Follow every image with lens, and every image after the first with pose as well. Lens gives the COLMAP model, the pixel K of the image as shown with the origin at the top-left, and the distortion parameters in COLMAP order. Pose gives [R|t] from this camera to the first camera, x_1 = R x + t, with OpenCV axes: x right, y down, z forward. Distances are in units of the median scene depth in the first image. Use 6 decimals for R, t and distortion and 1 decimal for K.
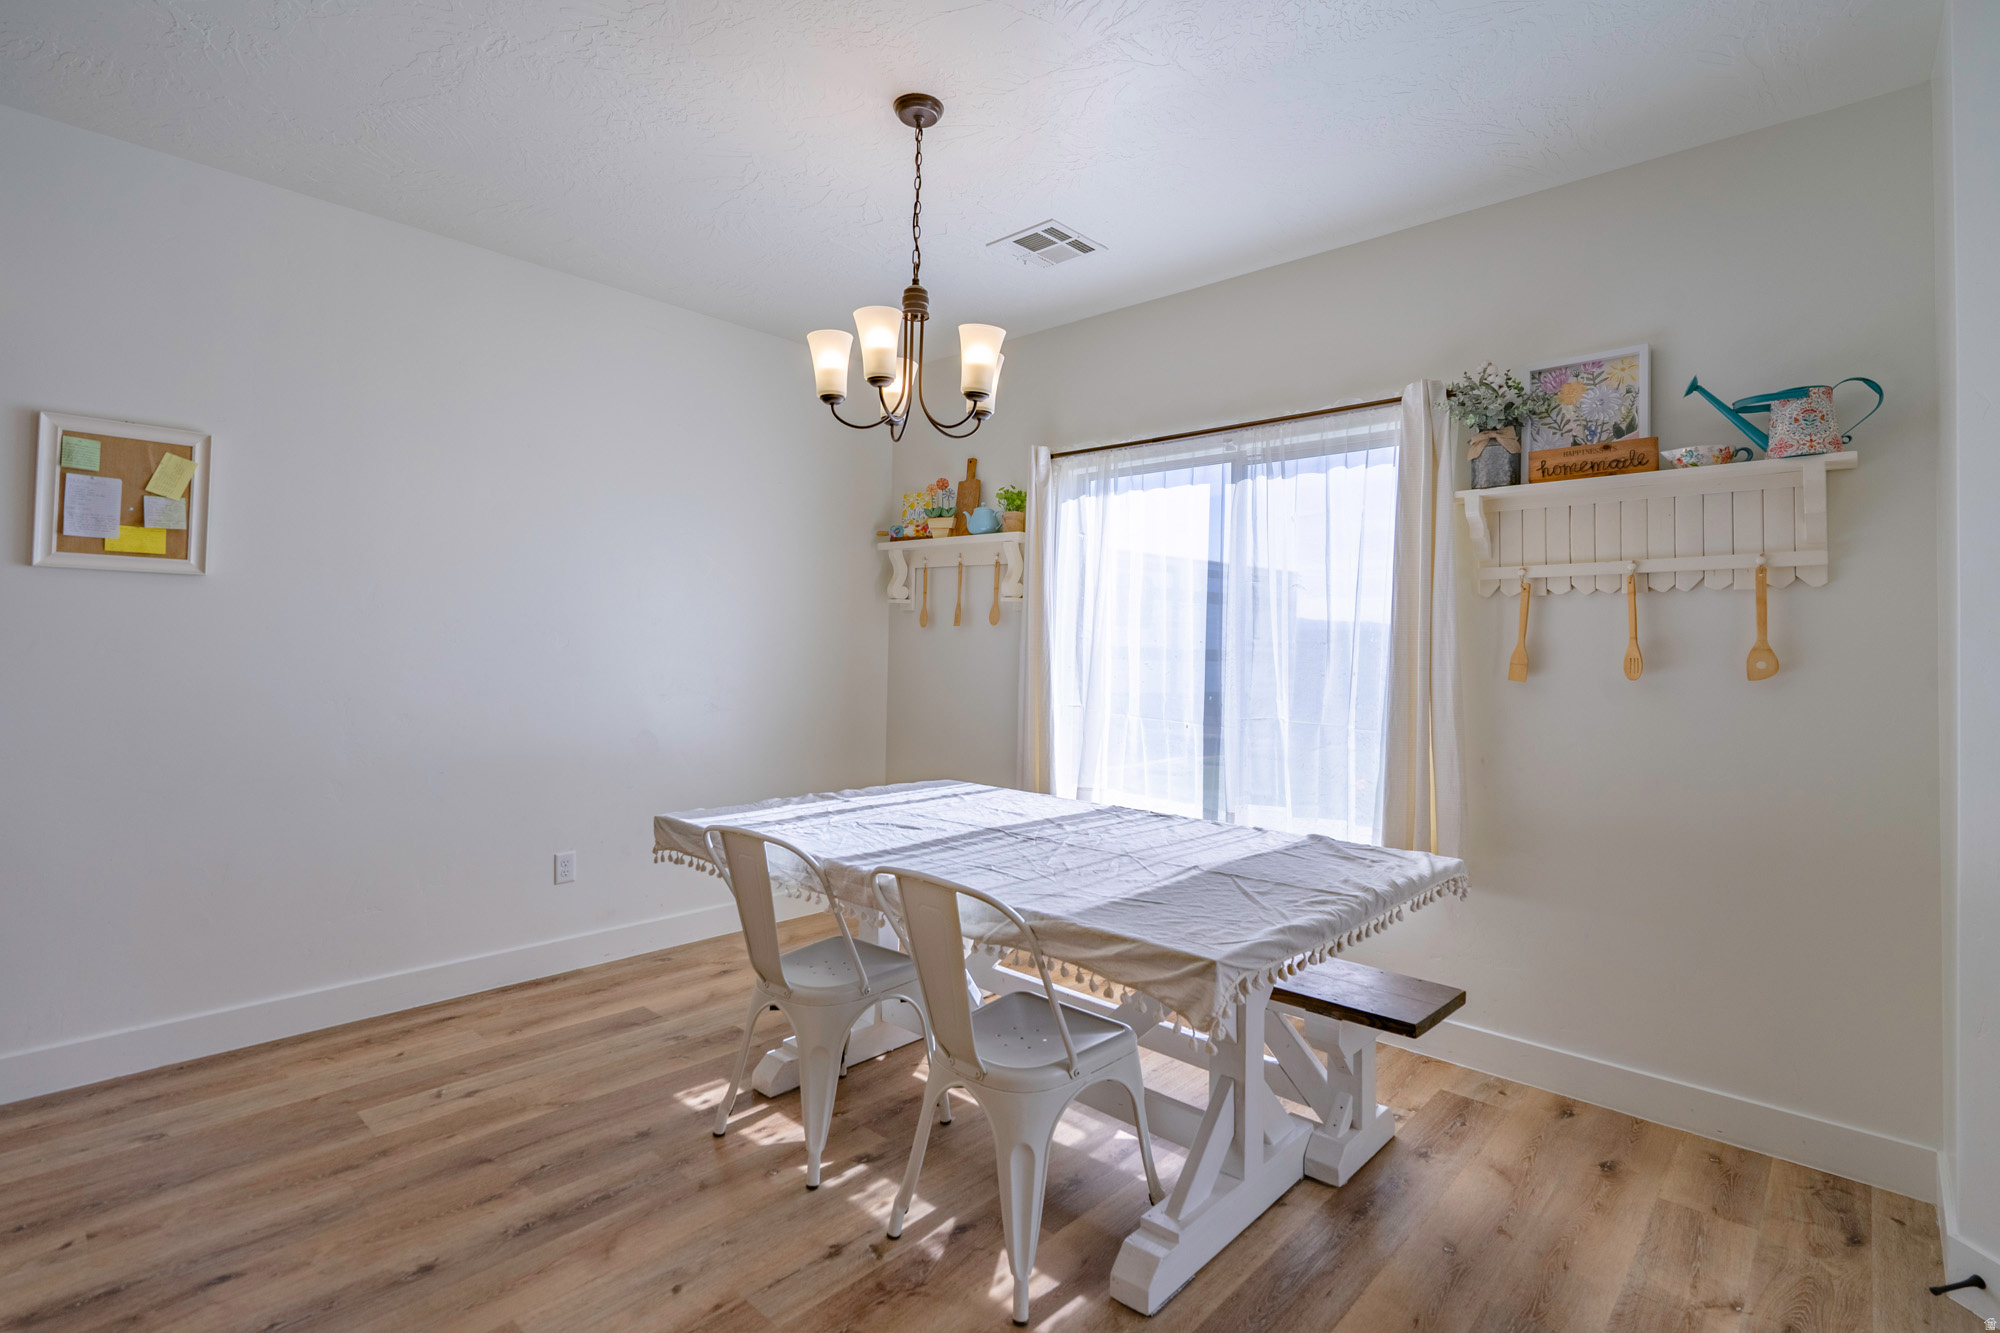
lens RADIAL K [[947.2, 0, 997.7], [0, 947.2, 661.0], [0, 0, 1]] dist [-0.001165, 0.000625]
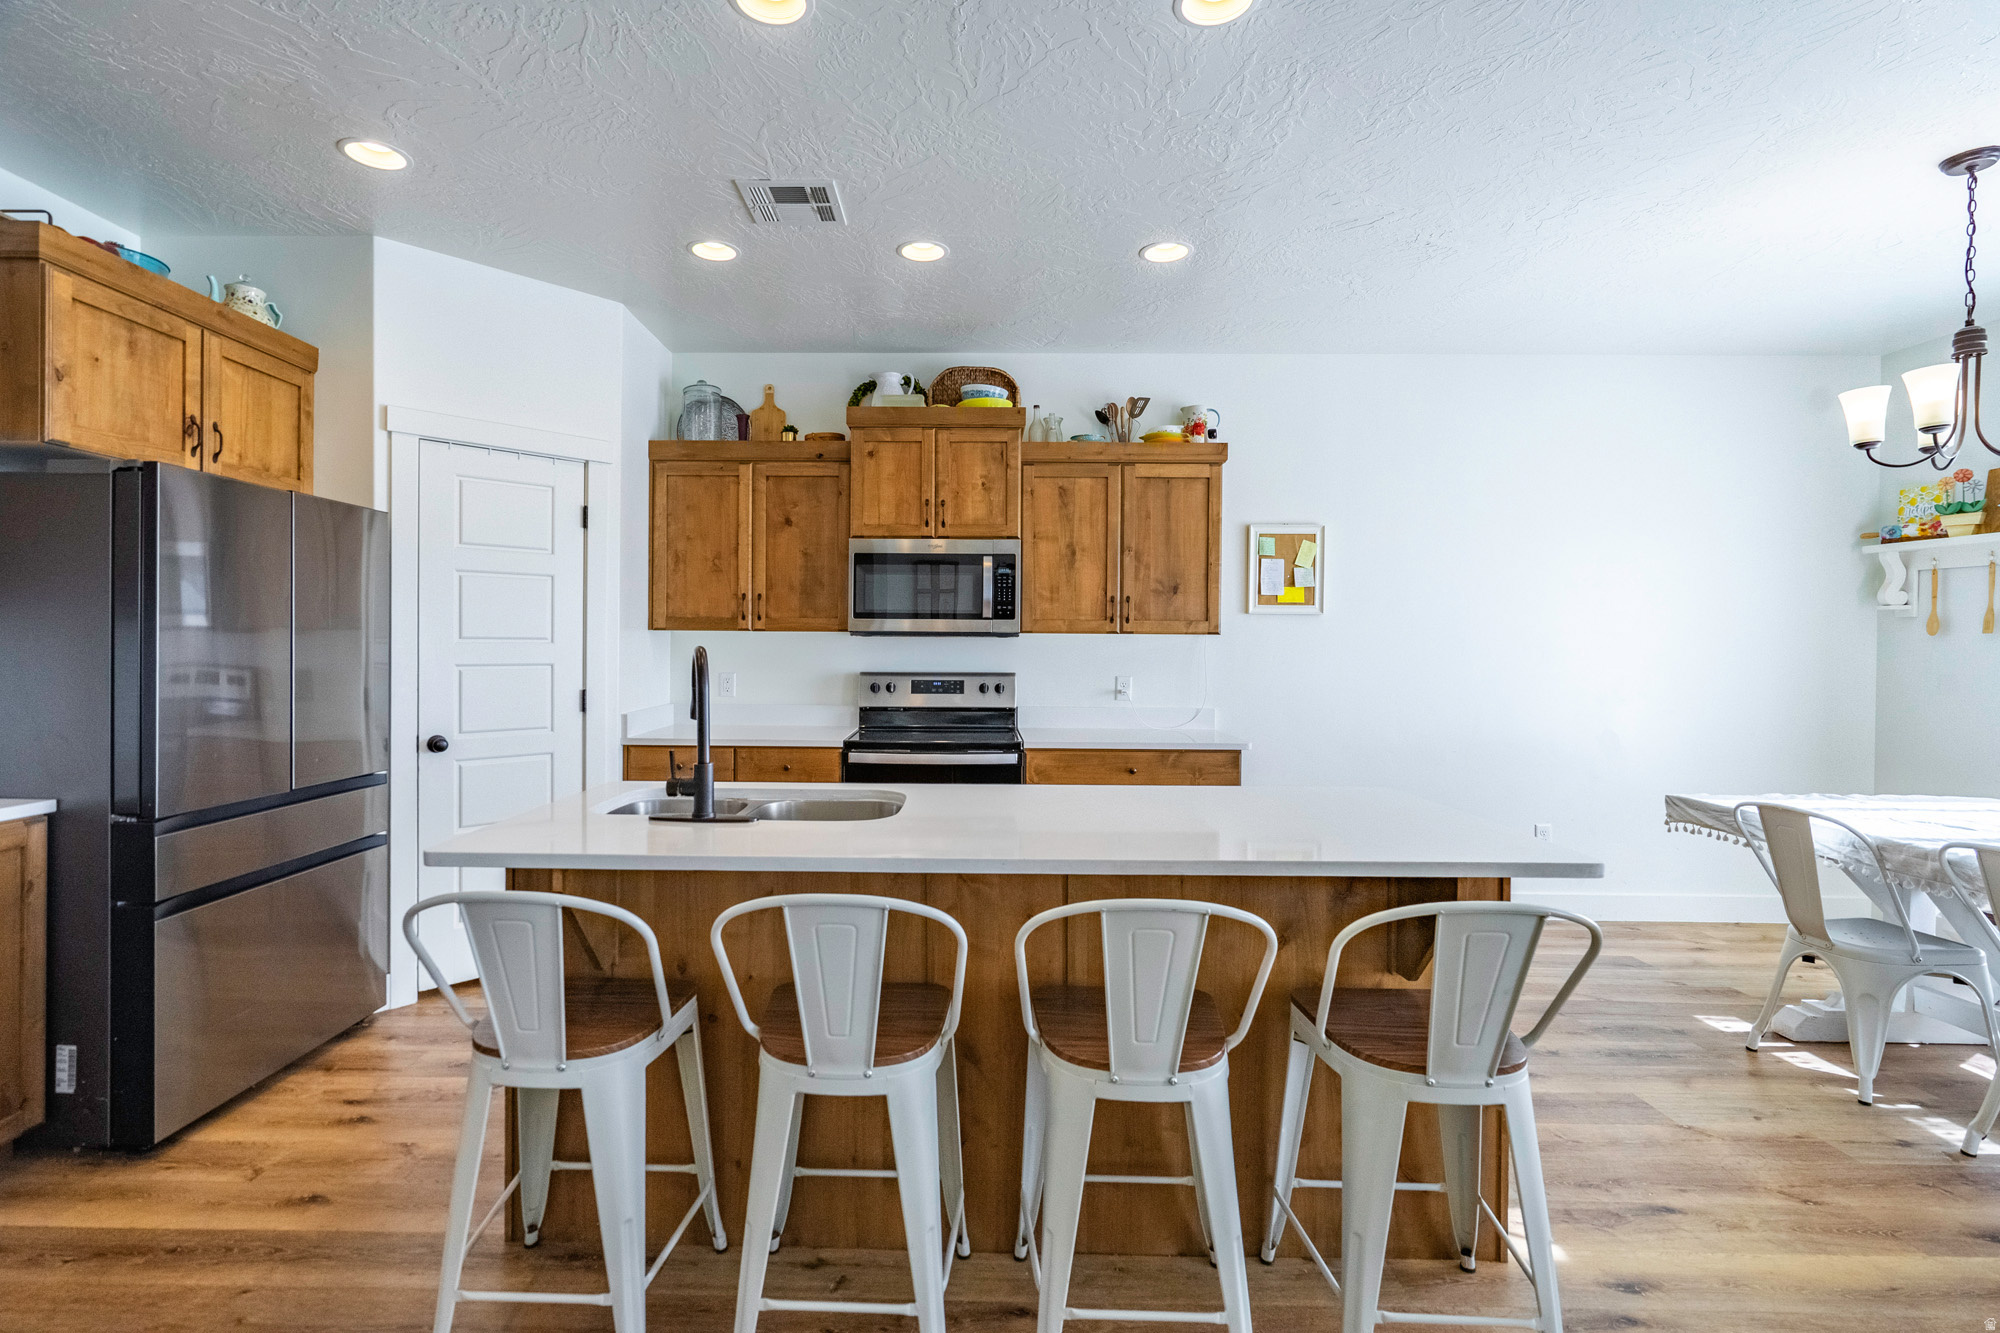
lens RADIAL K [[947.2, 0, 1000.6], [0, 947.2, 658.4], [0, 0, 1]] dist [-0.001165, 0.000625]
pose [[0.684375, -0.000218, -0.729130, -0.055013], [-0.006453, 0.999959, -0.006357, -0.003644], [0.729102, 0.009056, 0.684345, -0.534387]]
